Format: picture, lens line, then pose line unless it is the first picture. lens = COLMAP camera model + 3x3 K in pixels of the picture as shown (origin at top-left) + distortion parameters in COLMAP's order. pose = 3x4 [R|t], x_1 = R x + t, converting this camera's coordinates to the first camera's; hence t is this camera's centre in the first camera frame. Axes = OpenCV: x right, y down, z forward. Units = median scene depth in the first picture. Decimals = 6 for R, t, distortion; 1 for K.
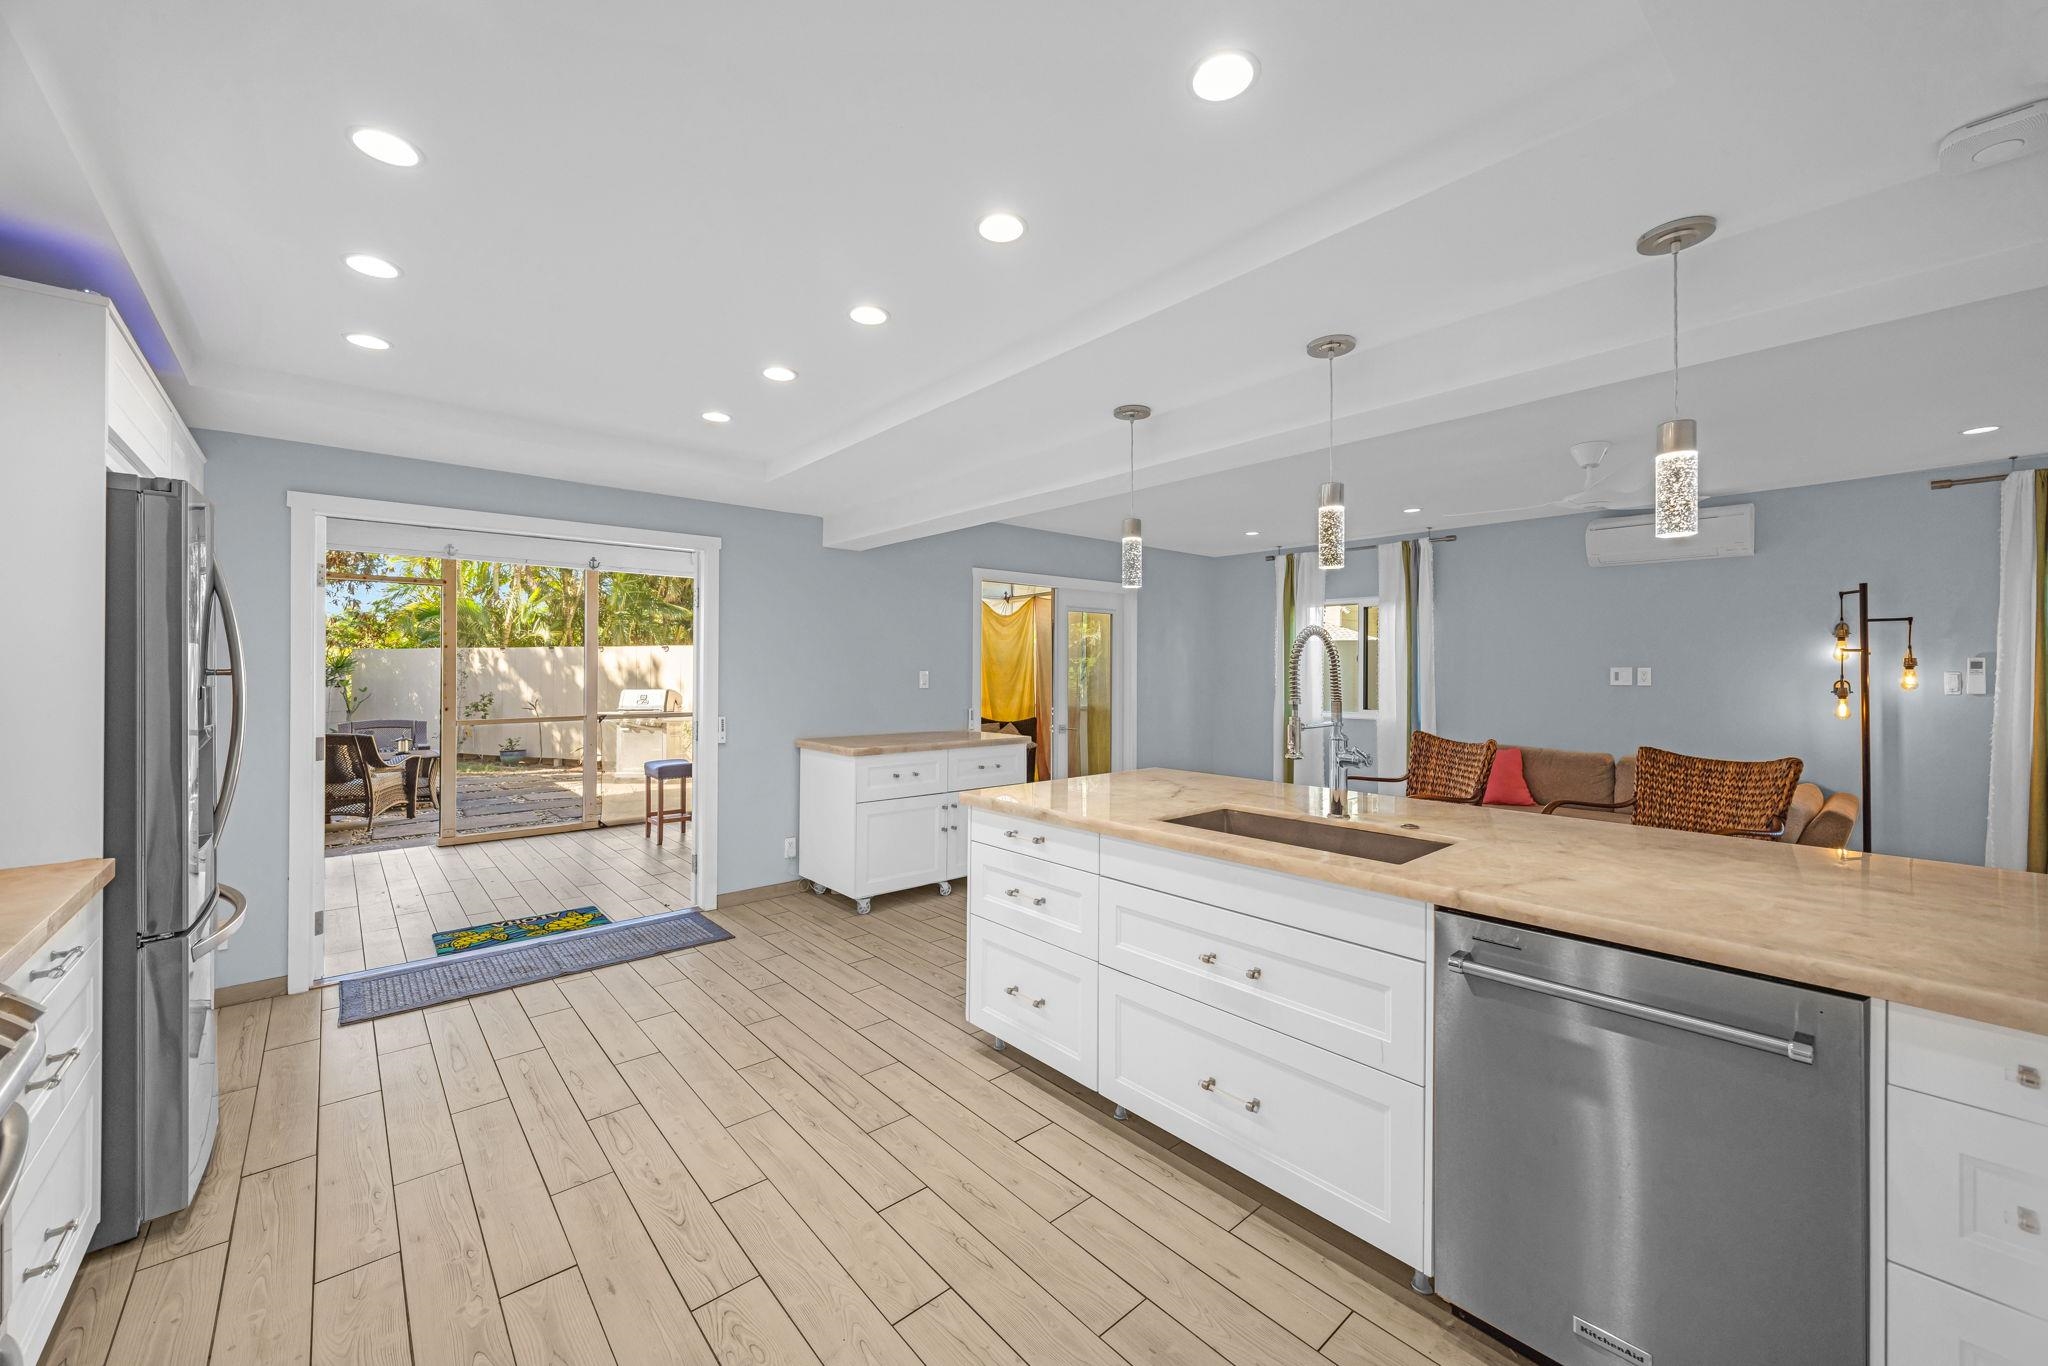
lens RADIAL K [[788.7, 0, 1065.7], [0, 788.7, 670.8], [0, 0, 1]] dist [-0.004151, 0.001017]
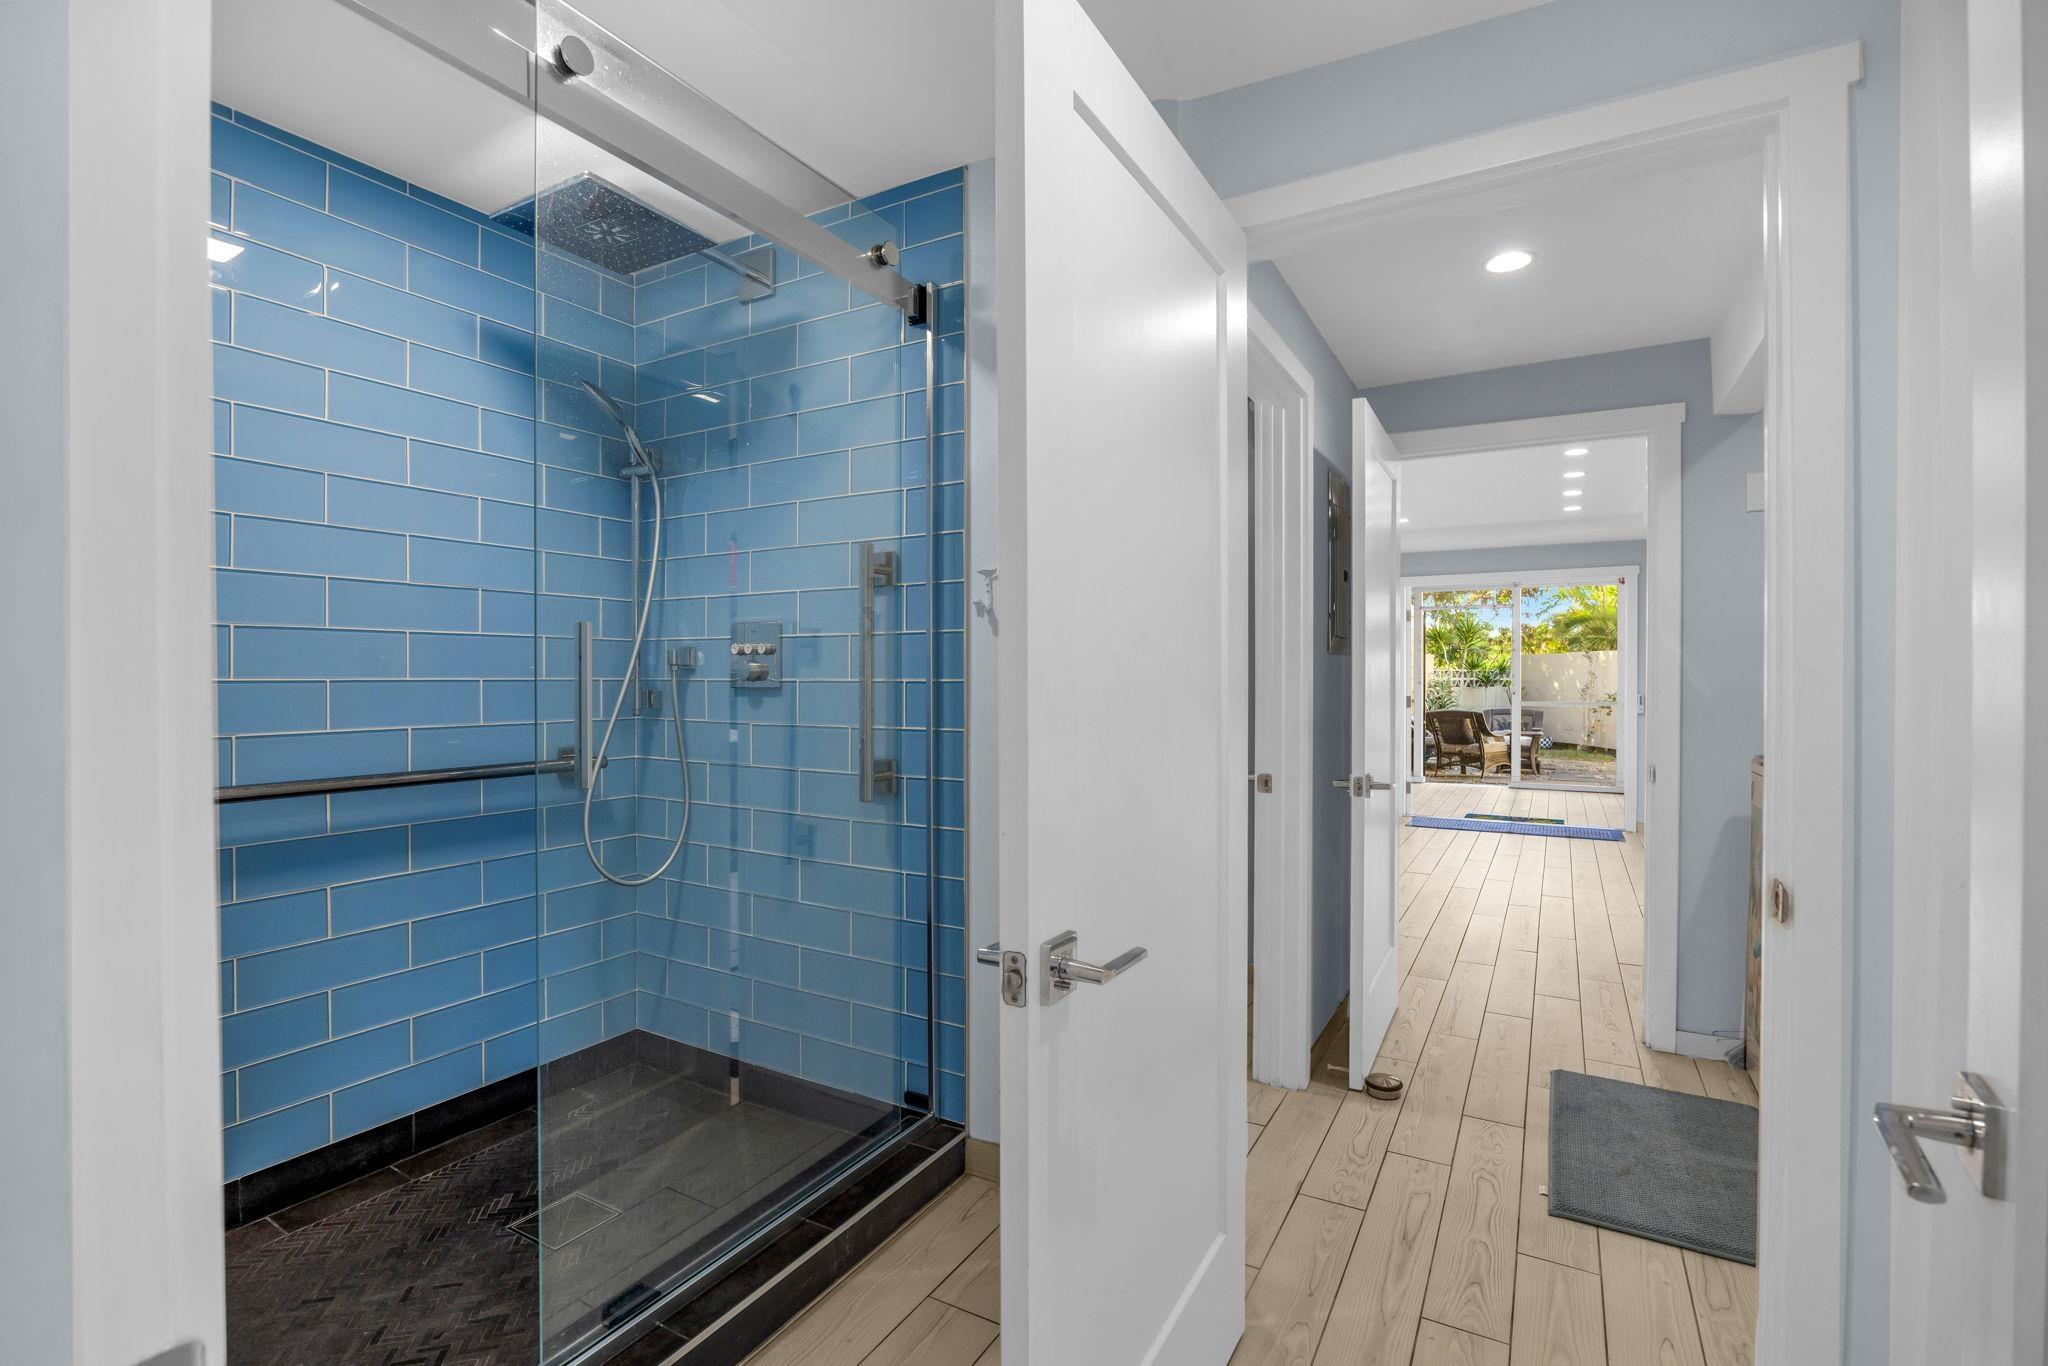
lens RADIAL K [[918.2, 0, 1030.4], [0, 918.2, 687.5], [0, 0, 1]] dist [-0.017388, -0.000136]
pose [[0.302911, 0.007874, -0.952986, 0.764486], [0.002716, 0.999955, 0.009125, 0.027219], [0.953015, -0.005352, 0.302876, -0.497287]]
